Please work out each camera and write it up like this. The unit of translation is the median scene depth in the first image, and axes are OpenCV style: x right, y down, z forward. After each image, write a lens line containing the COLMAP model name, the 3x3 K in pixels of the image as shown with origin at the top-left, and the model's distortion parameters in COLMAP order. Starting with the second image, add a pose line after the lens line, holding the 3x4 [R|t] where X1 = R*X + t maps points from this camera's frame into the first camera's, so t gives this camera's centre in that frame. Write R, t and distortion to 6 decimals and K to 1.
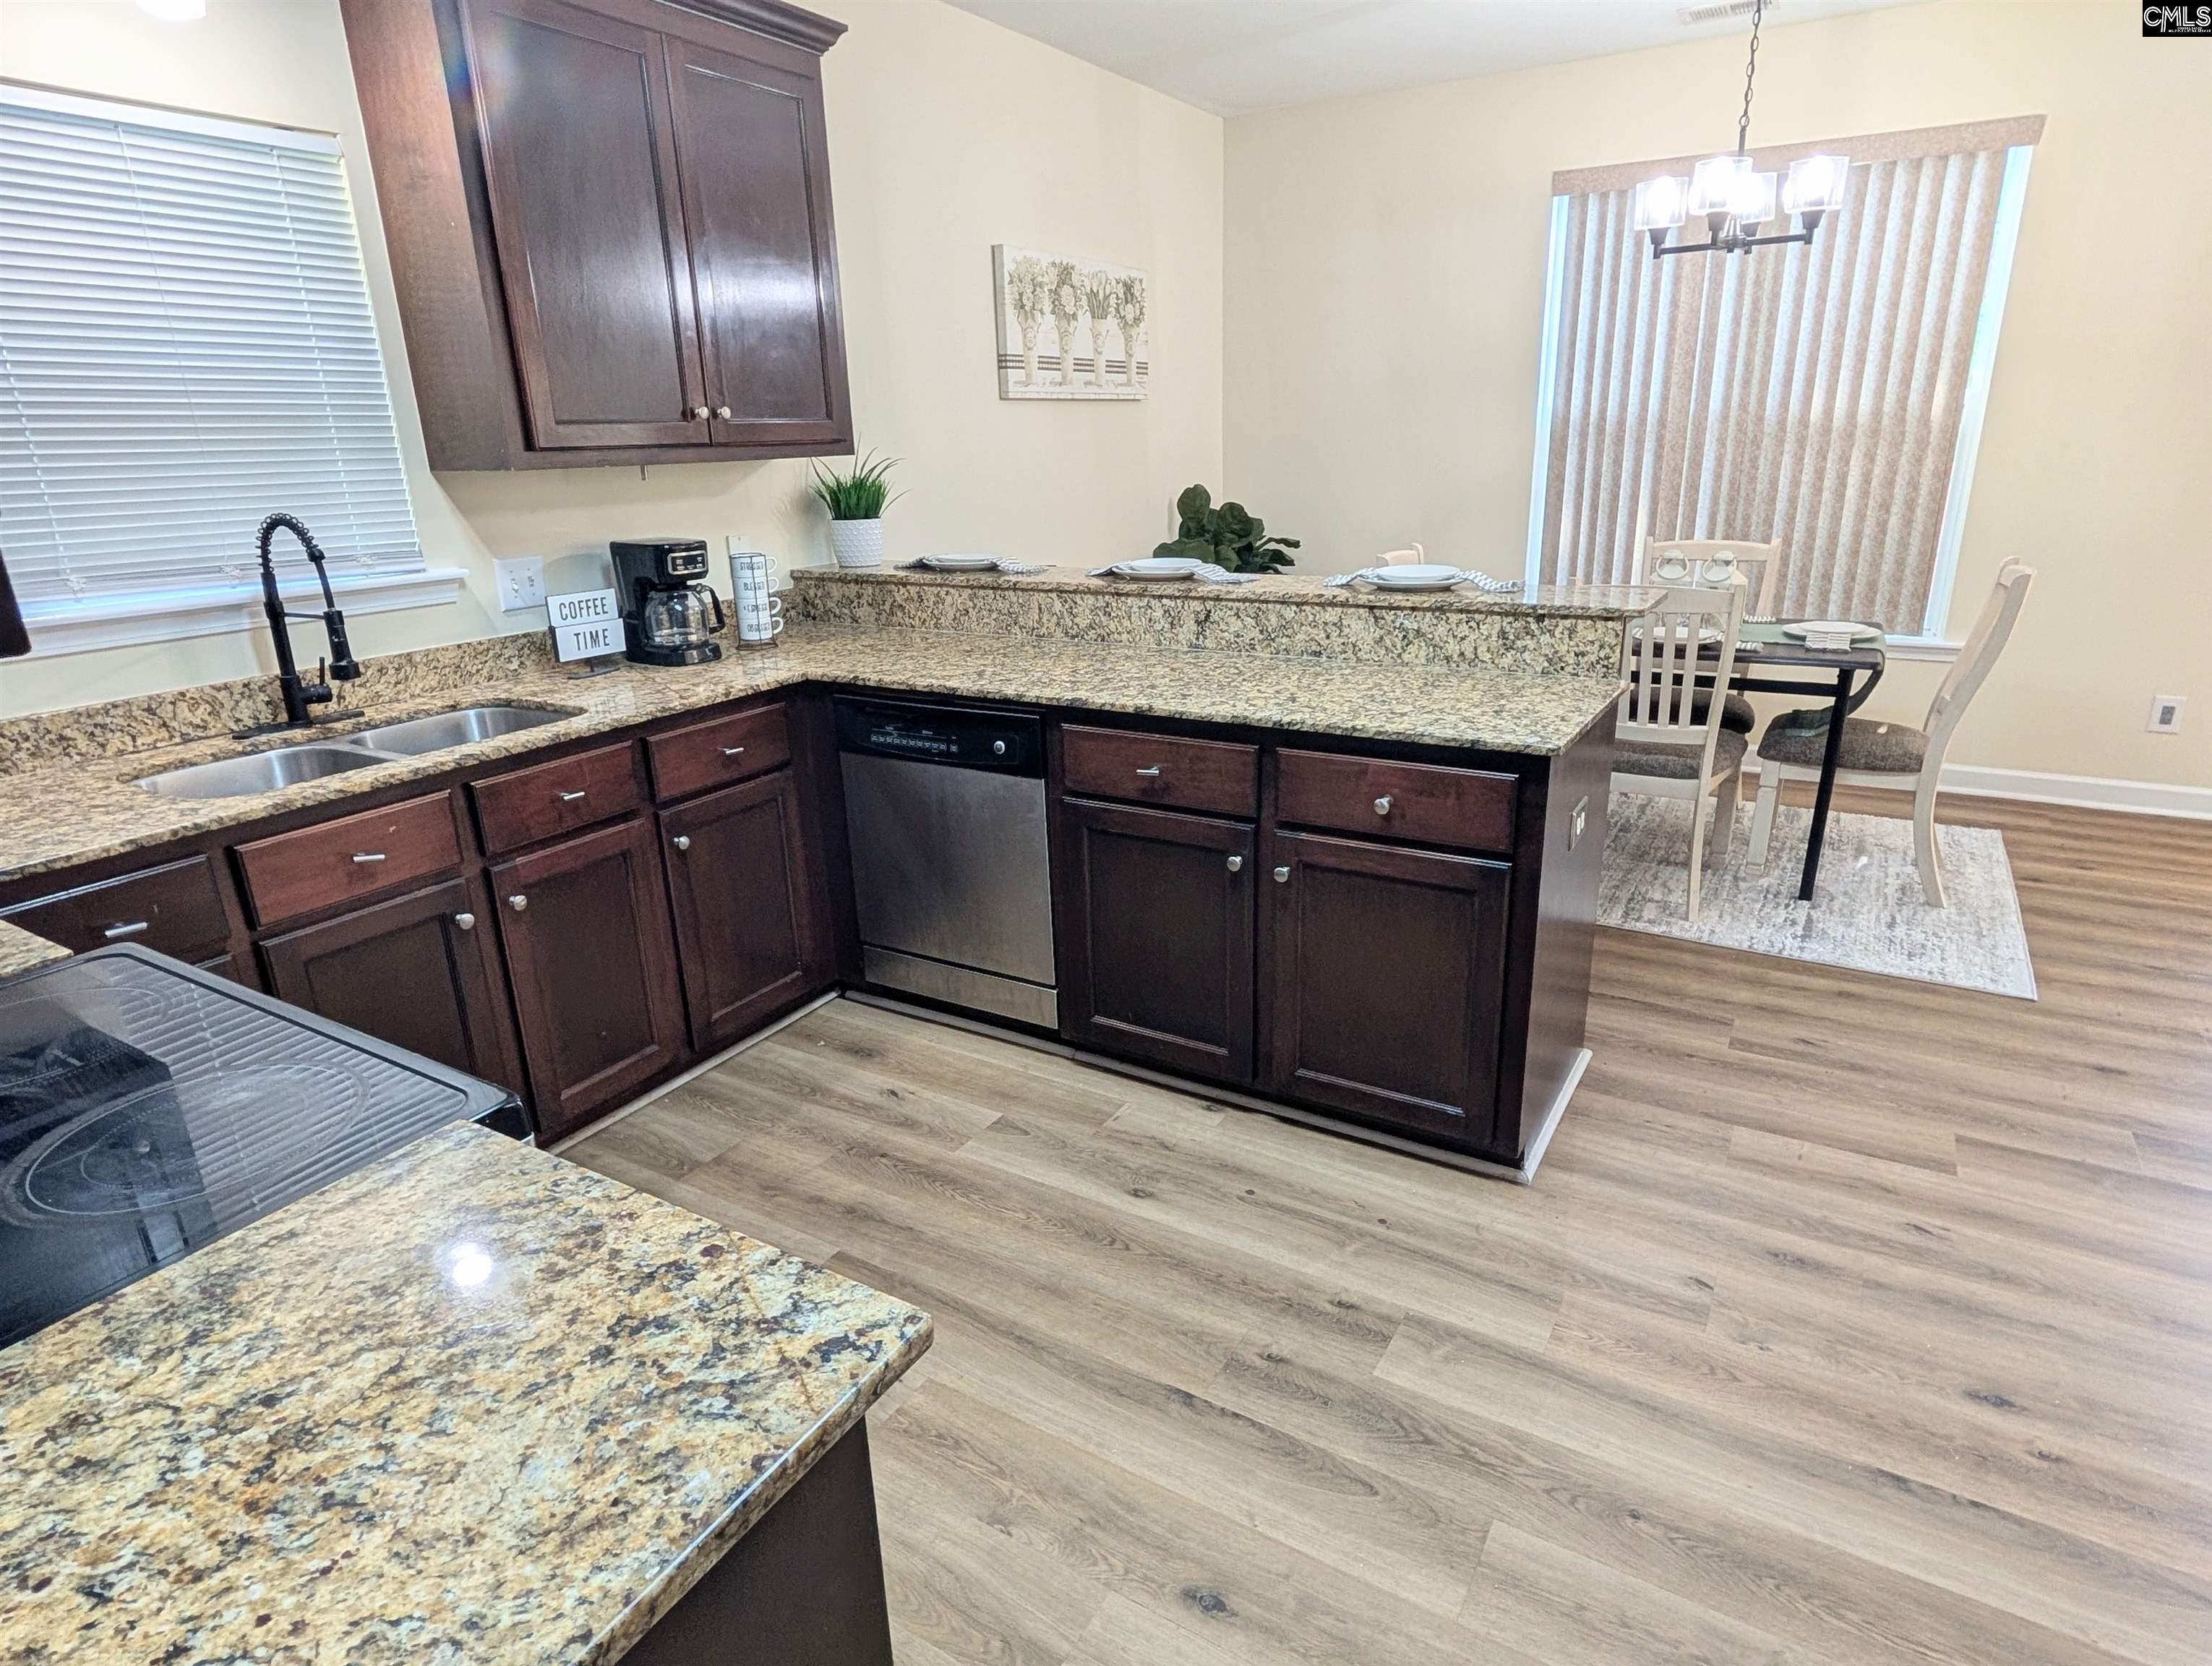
lens RADIAL K [[1210.7, 0, 1101.0], [0, 1210.7, 835.7], [0, 0, 1]] dist [-0.002142, -0.001168]
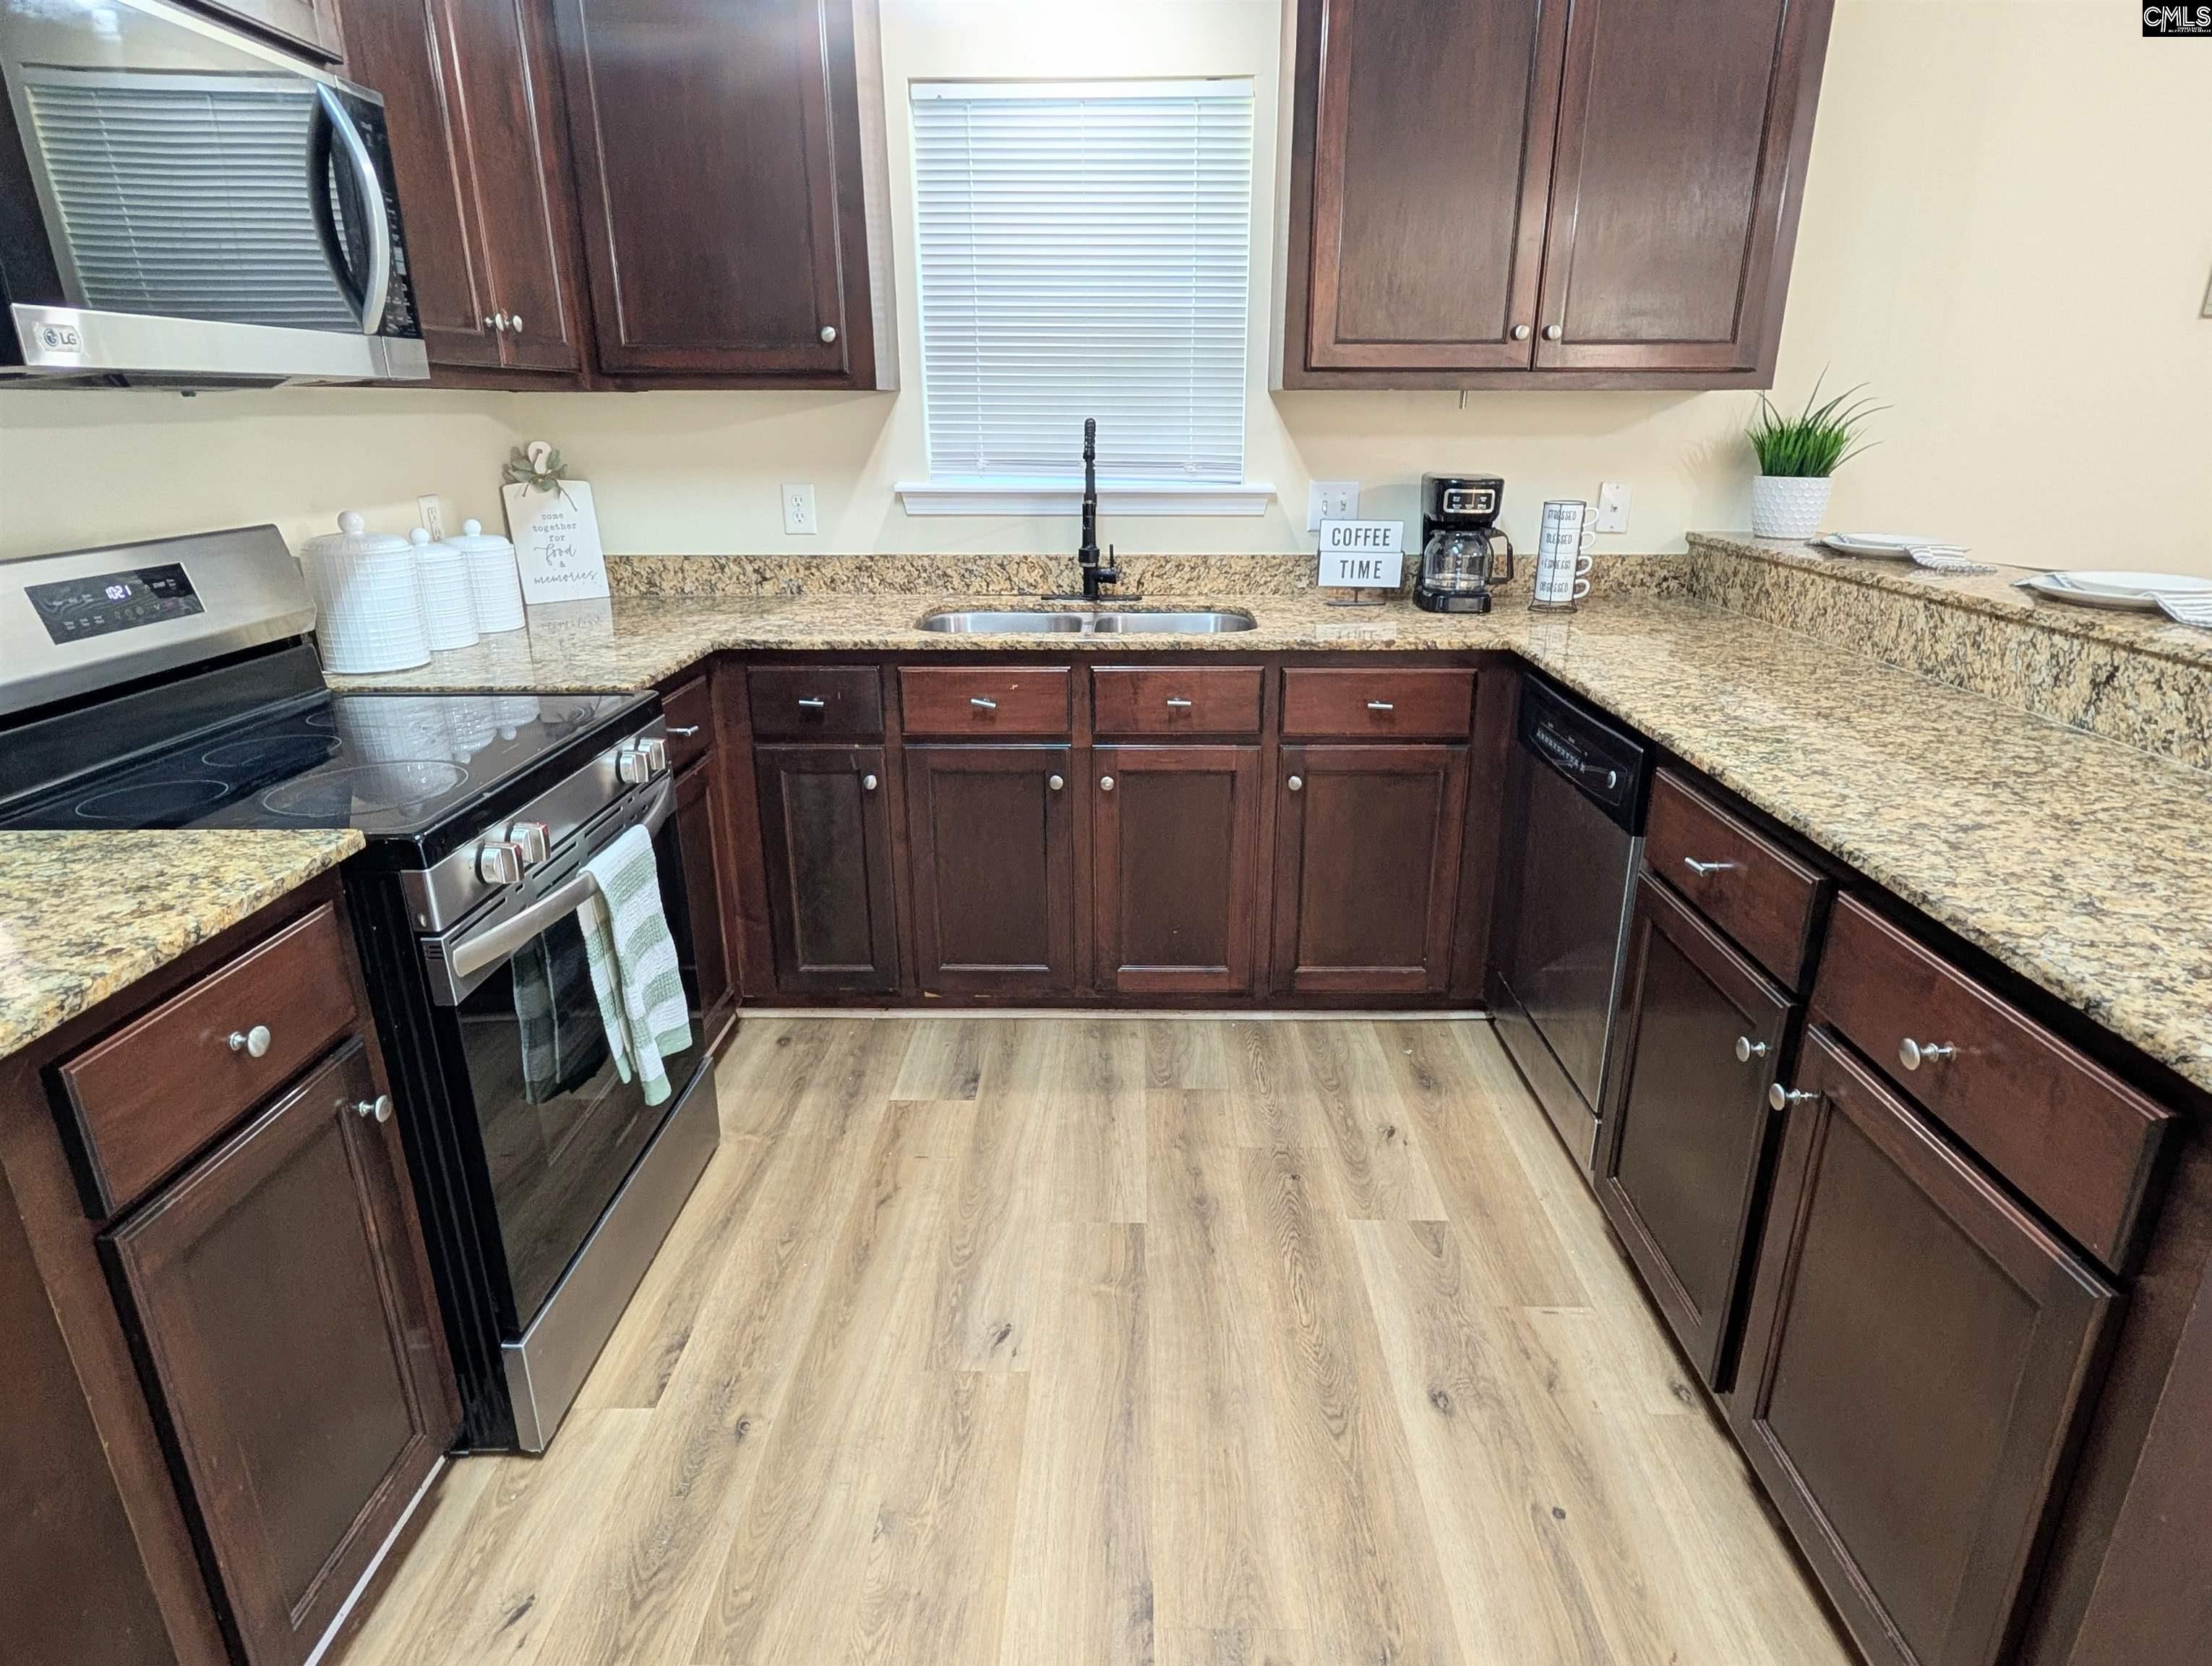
lens RADIAL K [[1210.7, 0, 1126.1], [0, 1210.7, 831.6], [0, 0, 1]] dist [-0.002142, -0.001168]
pose [[0.516111, 0.307604, -0.799380, 0.326496], [-0.284323, 0.941894, 0.178874, -0.081797], [0.807954, 0.134964, 0.573581, 0.305823]]
